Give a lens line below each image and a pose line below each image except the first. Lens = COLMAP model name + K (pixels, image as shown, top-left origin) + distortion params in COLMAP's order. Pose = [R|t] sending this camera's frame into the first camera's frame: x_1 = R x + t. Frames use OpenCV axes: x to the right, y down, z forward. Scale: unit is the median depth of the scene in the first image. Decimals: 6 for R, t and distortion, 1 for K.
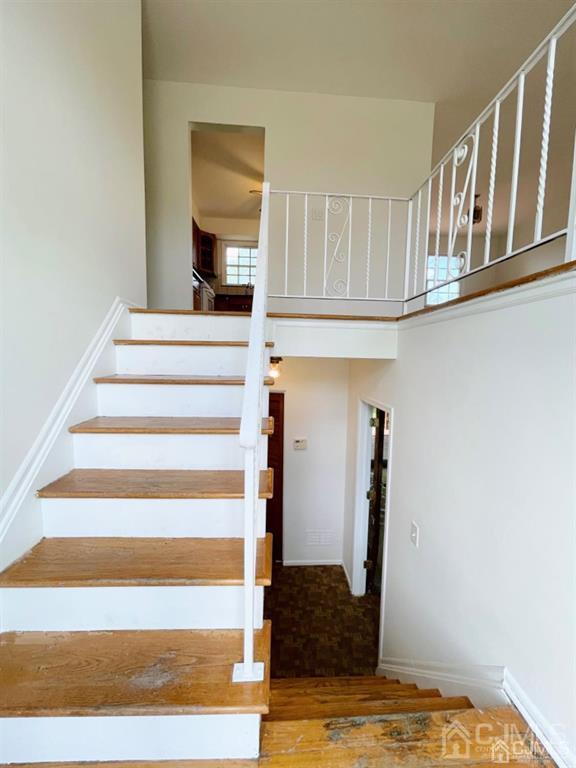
lens RADIAL K [[311.1, 0, 289.8], [0, 311.1, 383.9], [0, 0, 1]] dist [-0.000907, 0.000487]
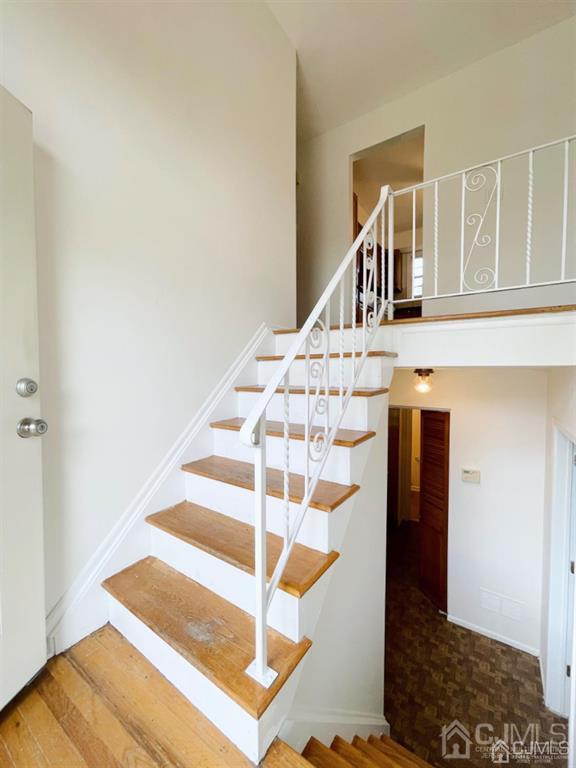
lens RADIAL K [[311.1, 0, 289.8], [0, 311.1, 383.9], [0, 0, 1]] dist [-0.000907, 0.000487]
pose [[0.796637, 0.001687, -0.604455, 0.257001], [-0.036756, 0.998281, -0.045656, 0.014385], [0.603339, 0.058589, 0.795330, 0.091201]]
